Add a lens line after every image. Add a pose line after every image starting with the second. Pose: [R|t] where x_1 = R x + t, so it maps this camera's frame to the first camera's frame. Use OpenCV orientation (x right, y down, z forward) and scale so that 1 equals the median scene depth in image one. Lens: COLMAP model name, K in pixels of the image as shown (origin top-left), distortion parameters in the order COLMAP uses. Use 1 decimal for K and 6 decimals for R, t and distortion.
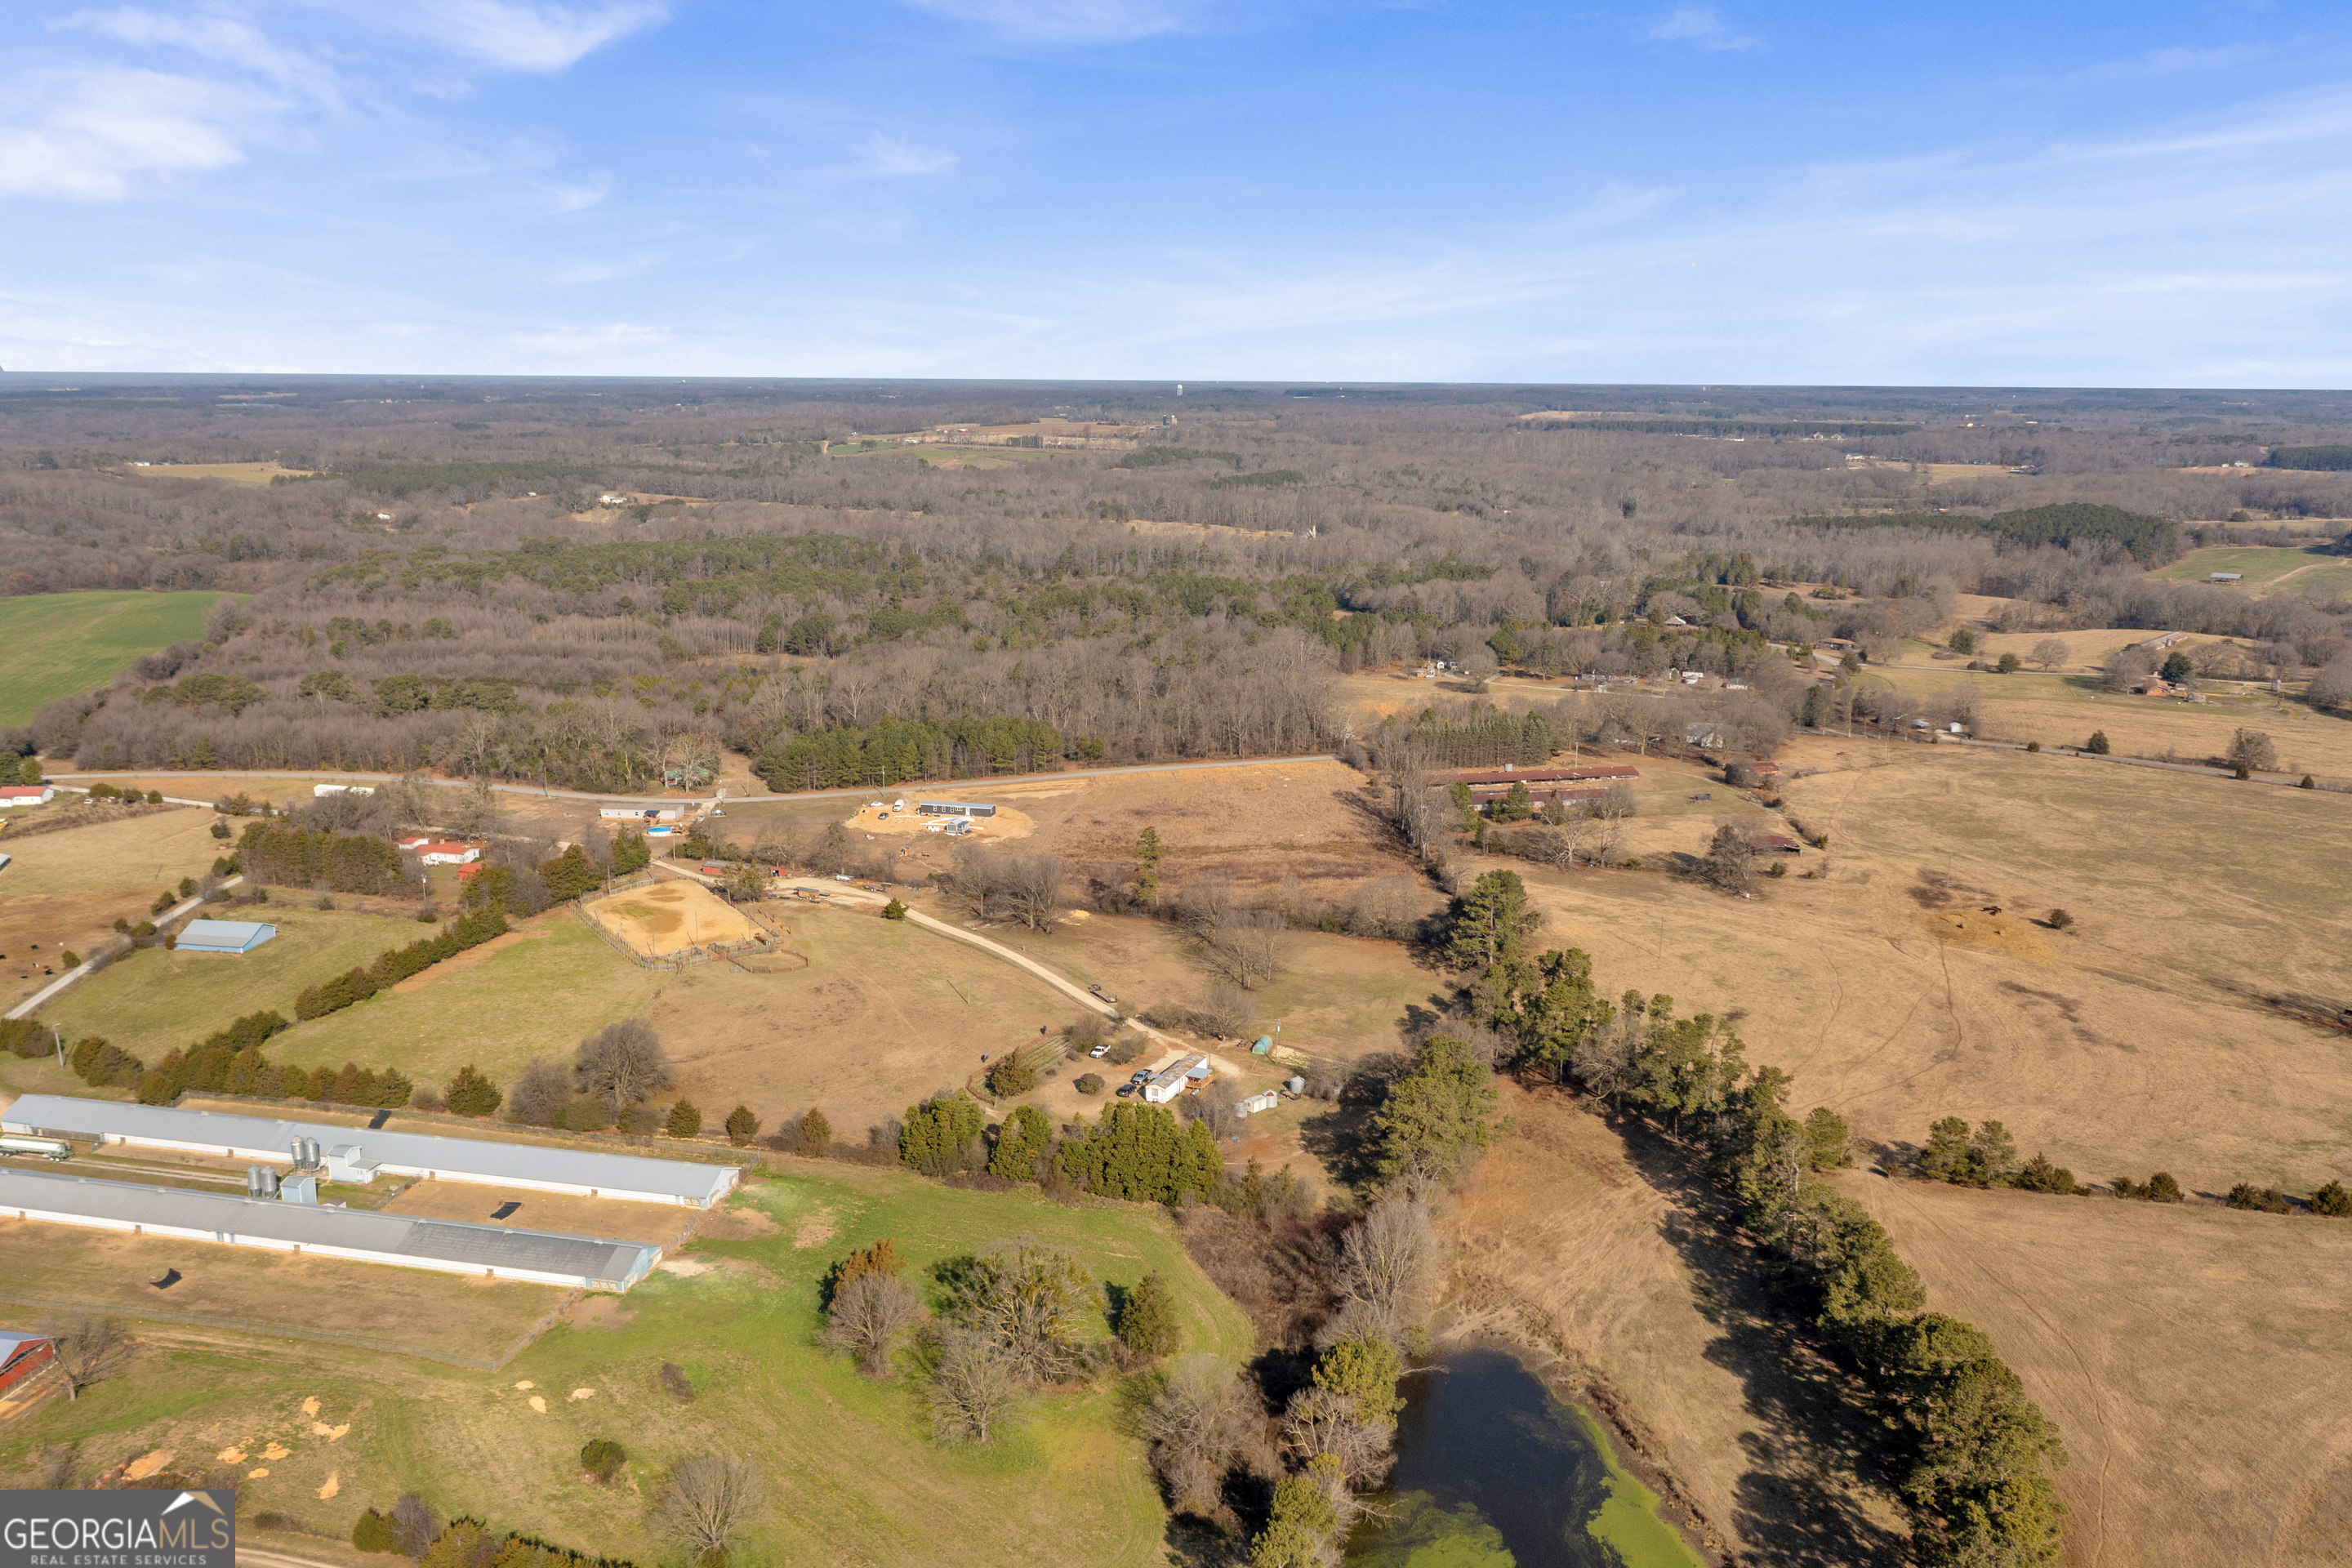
lens RADIAL K [[1846.6, 0, 1176.0], [0, 1846.6, 784.0], [0, 0, 1]] dist [-0.013860, 0.007250]
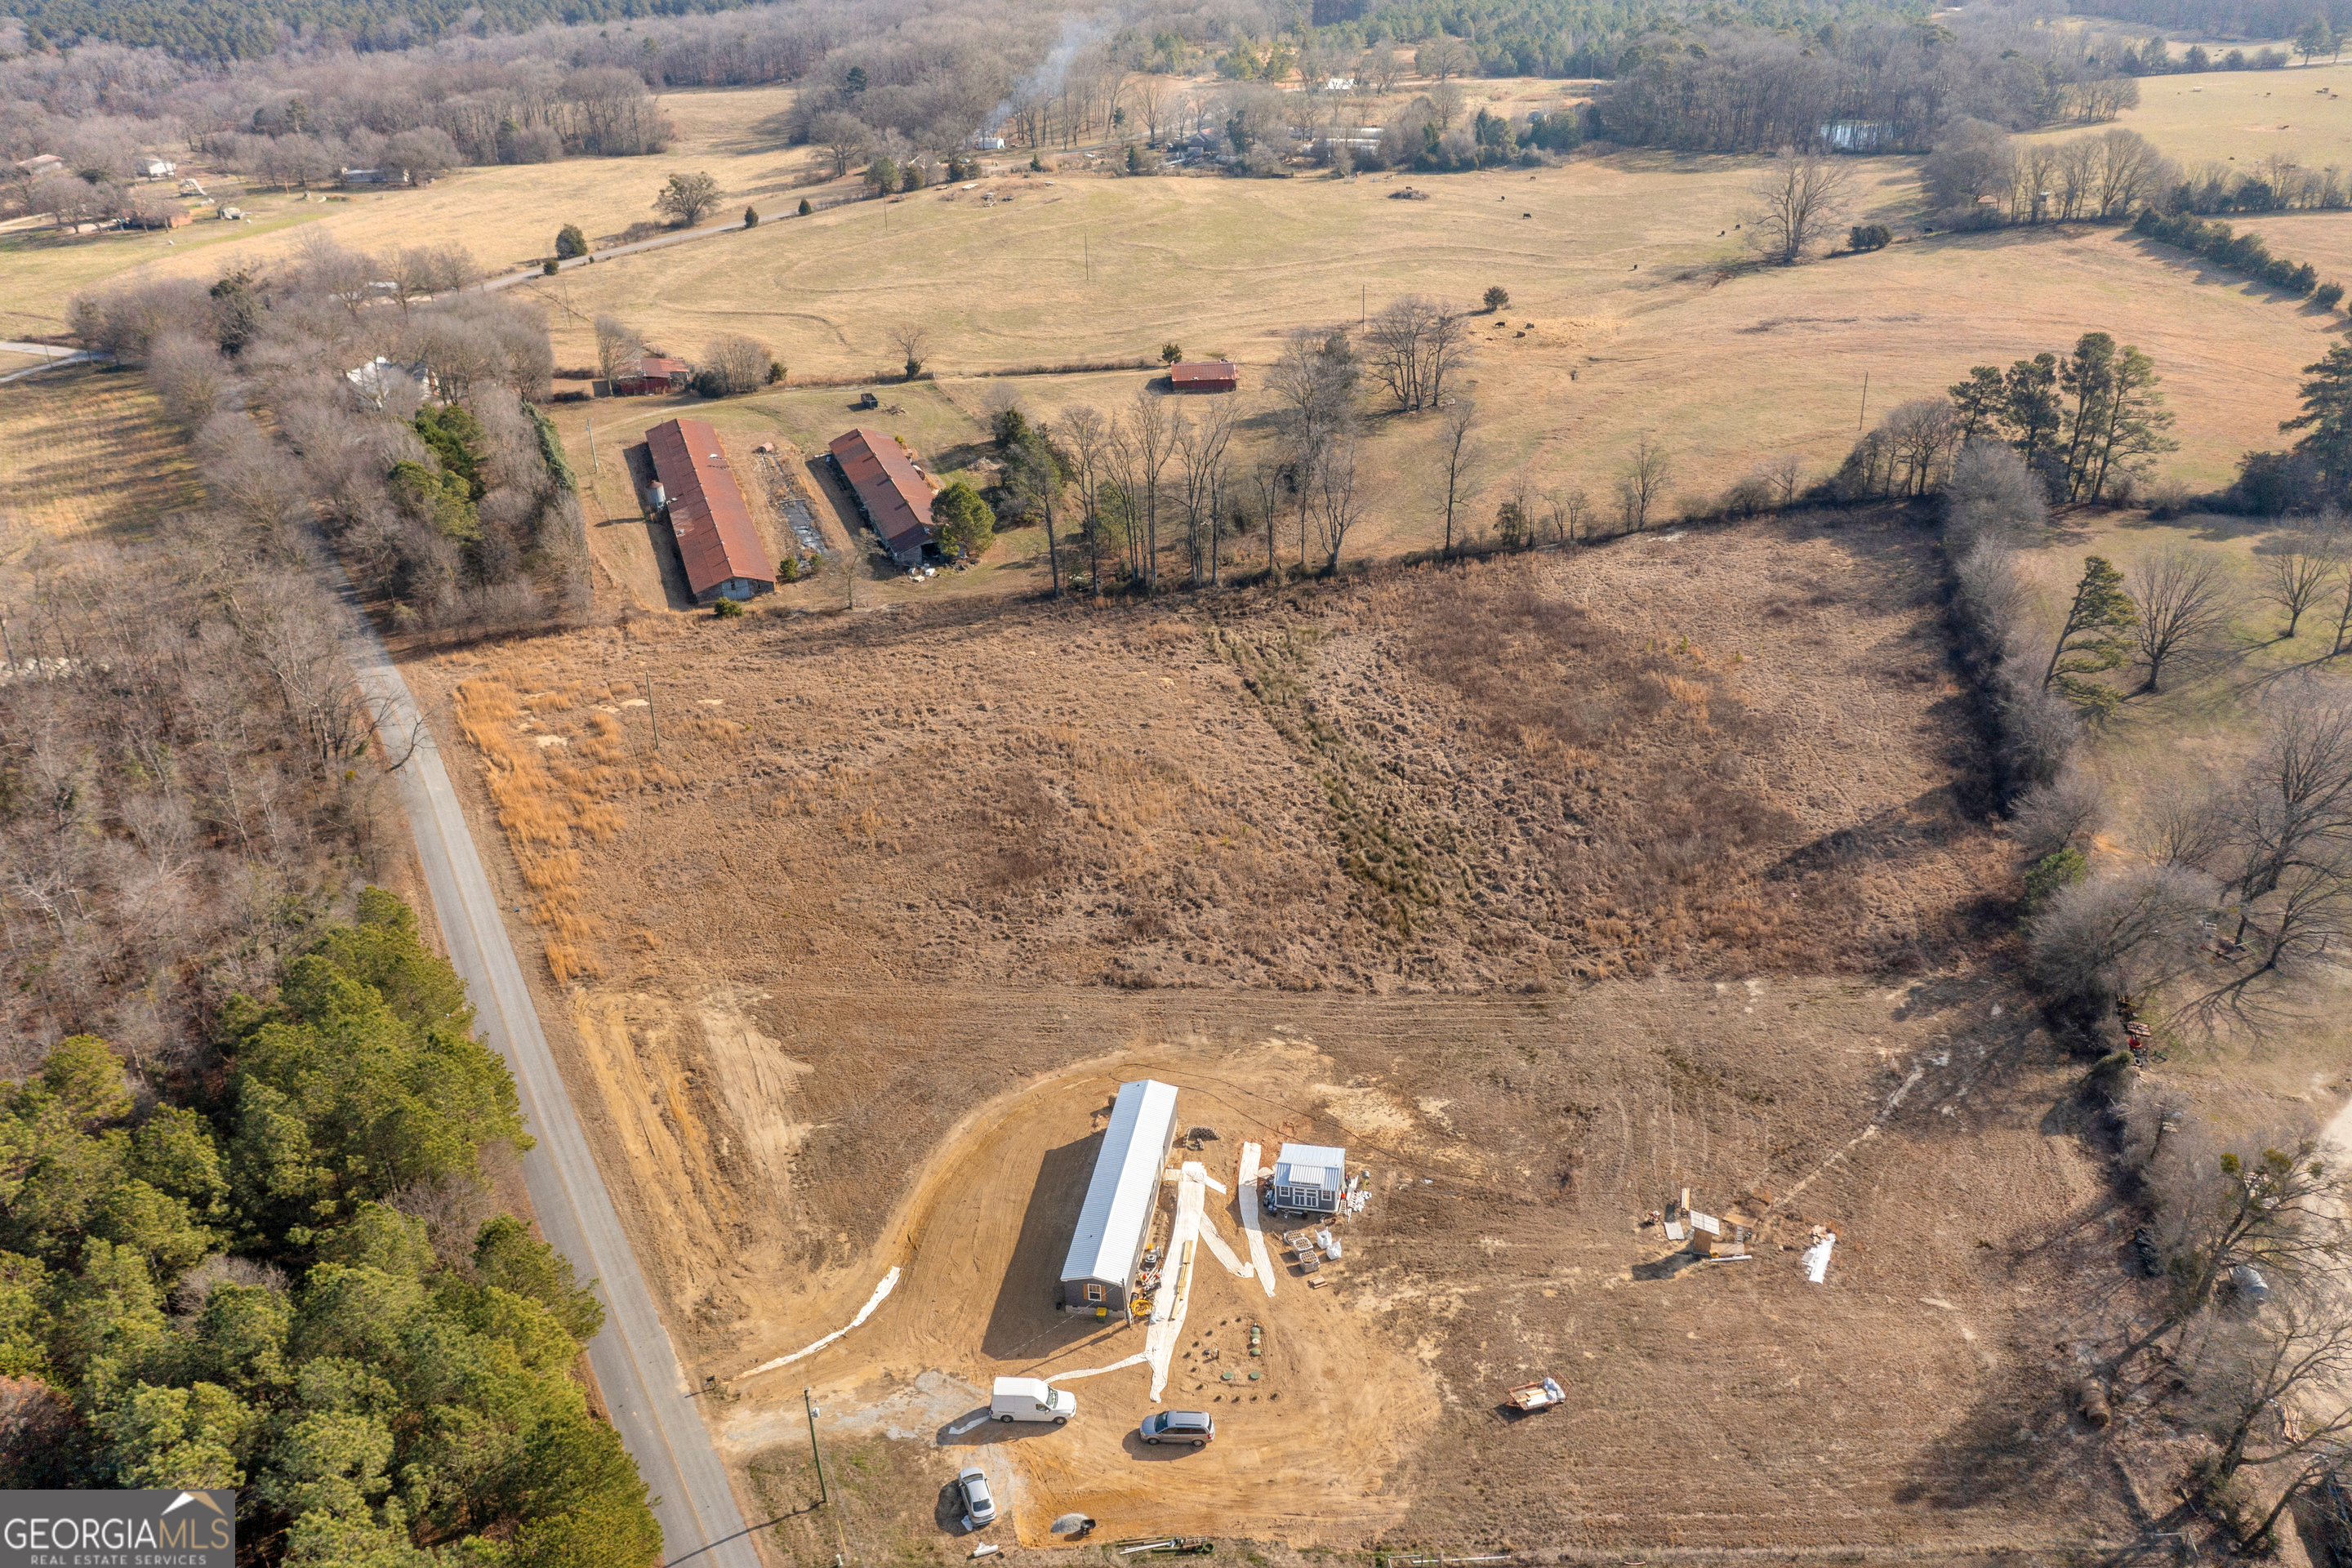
lens RADIAL K [[1846.6, 0, 1176.0], [0, 1846.6, 784.0], [0, 0, 1]] dist [-0.013860, 0.007250]
pose [[-0.131662, -0.457404, 0.879458, -0.284658], [0.239114, 0.846331, 0.475971, -0.138121], [-0.962024, 0.272958, -0.002058, 0.874020]]
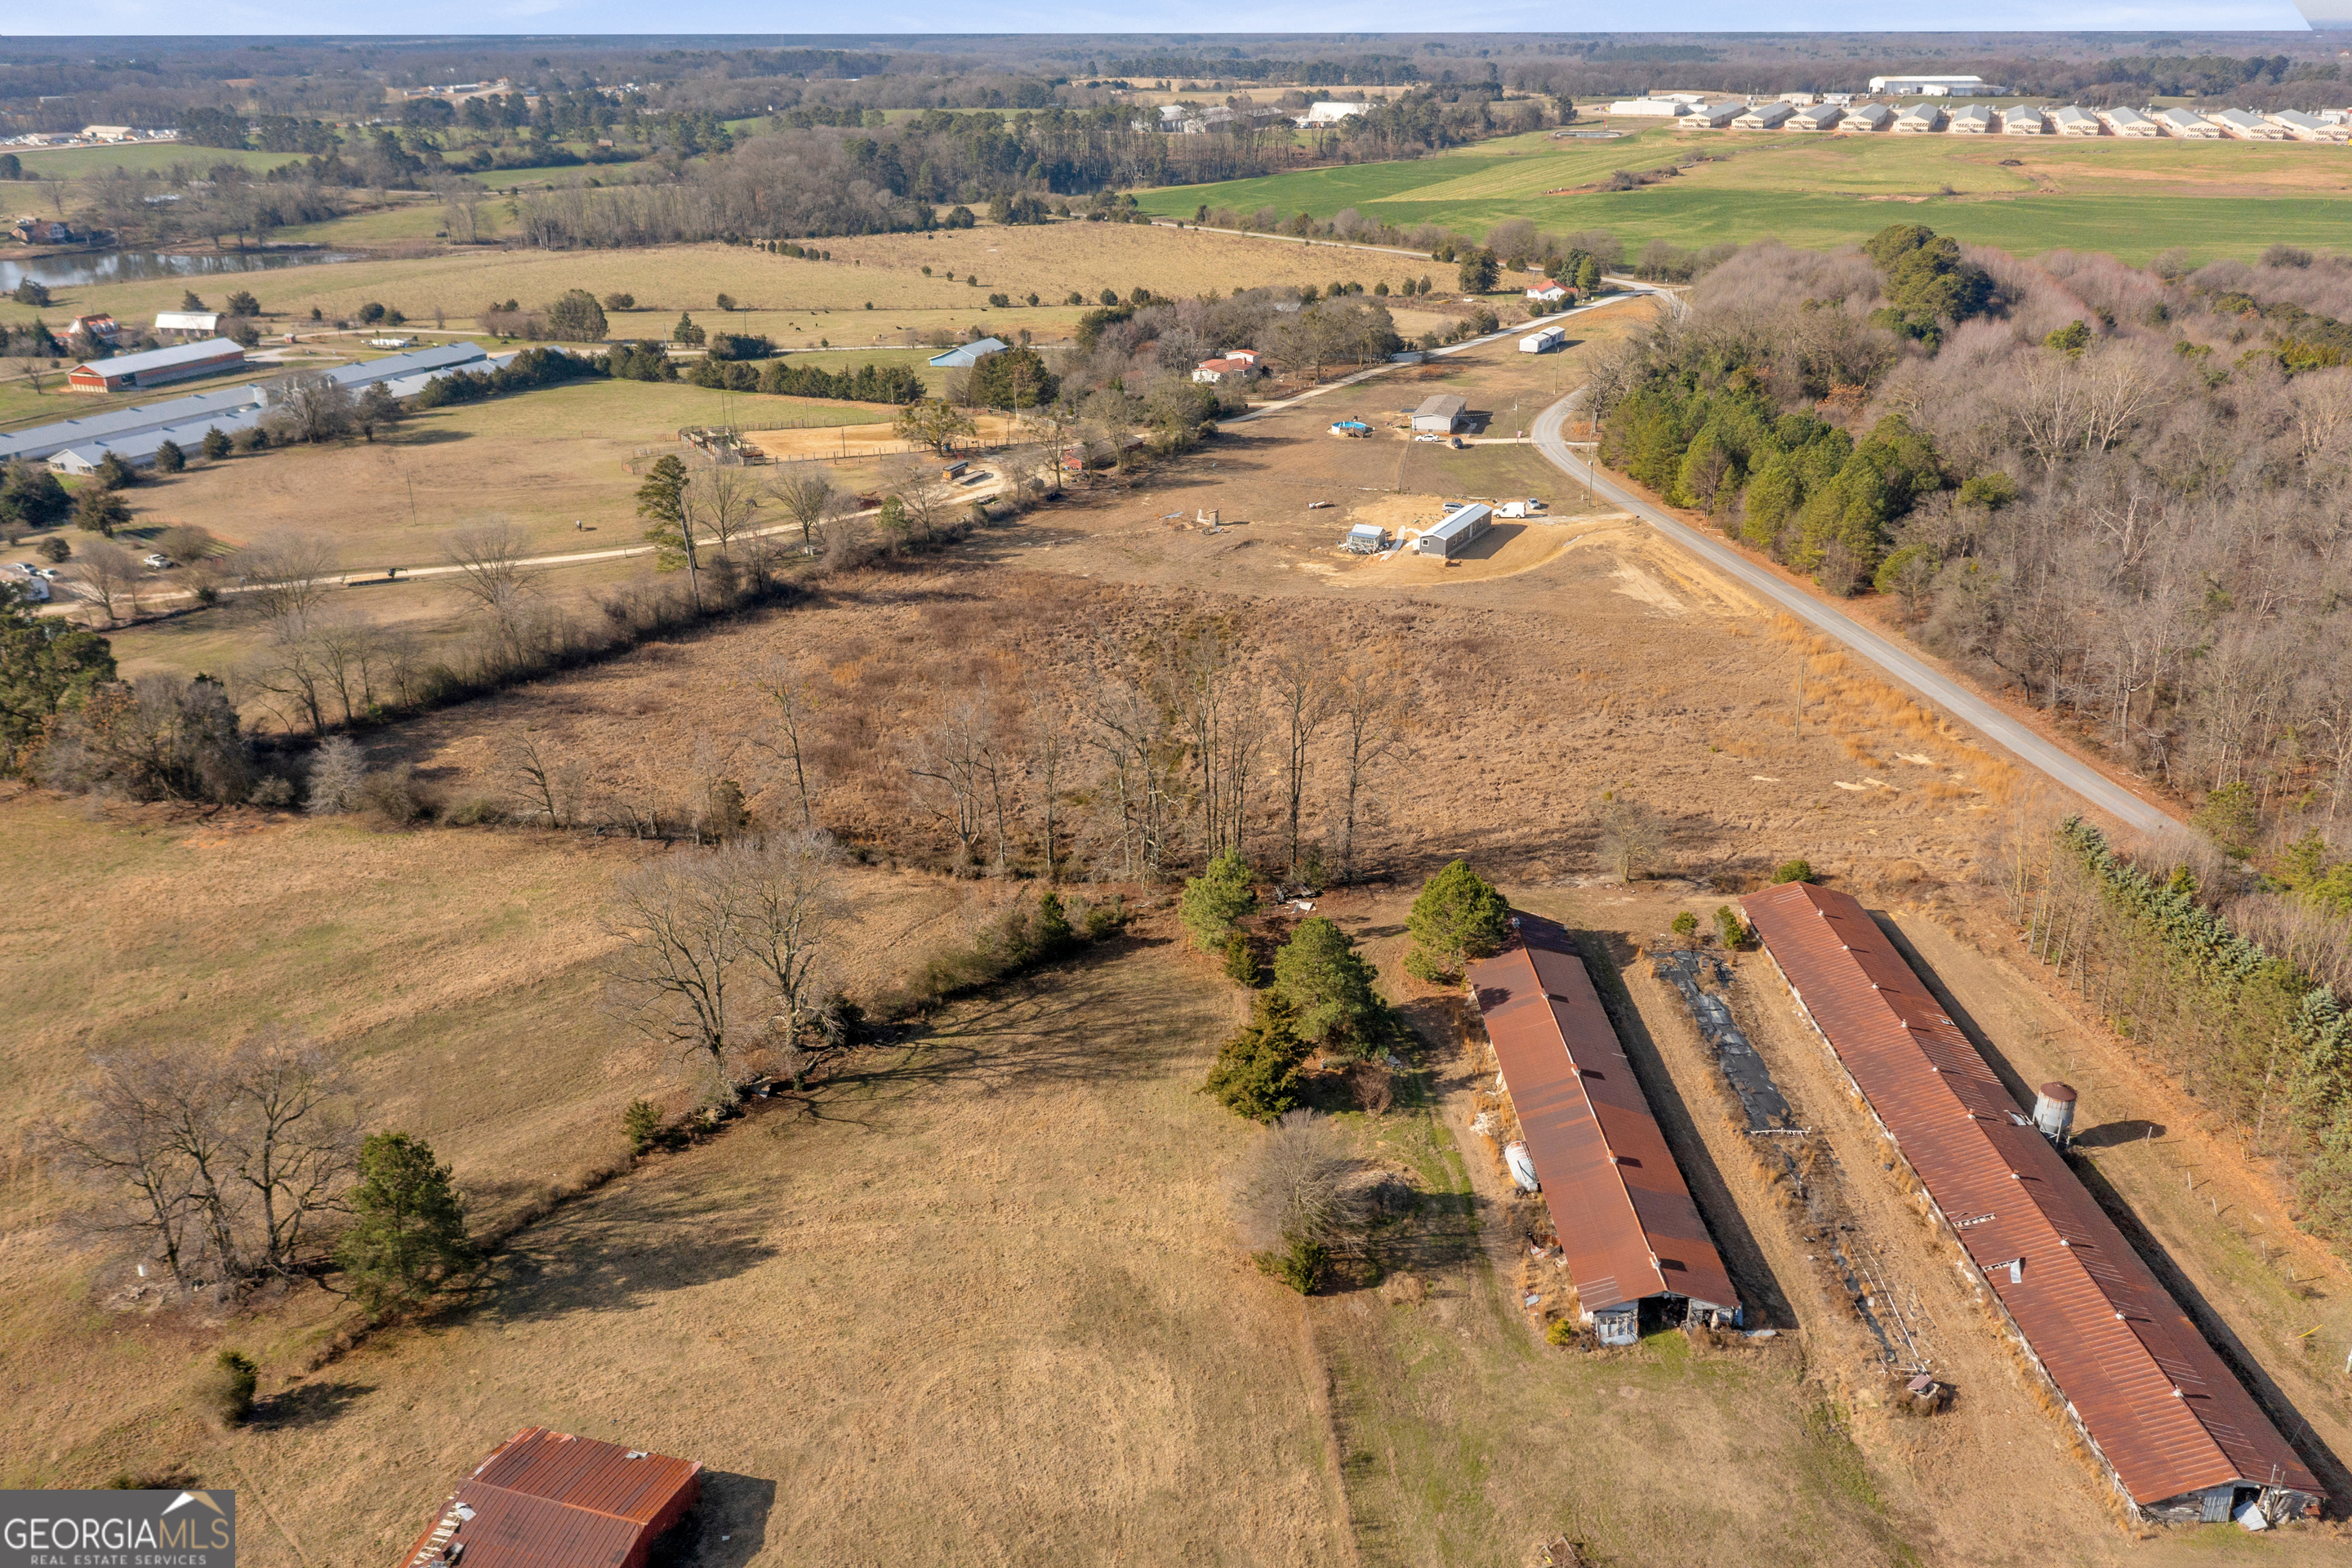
lens RADIAL K [[1846.6, 0, 1176.0], [0, 1846.6, 784.0], [0, 0, 1]] dist [-0.013860, 0.007250]
pose [[-0.190493, 0.376219, -0.906737, 0.388308], [-0.200396, 0.889298, 0.411084, -0.116600], [0.961017, 0.260015, -0.094012, 0.885627]]
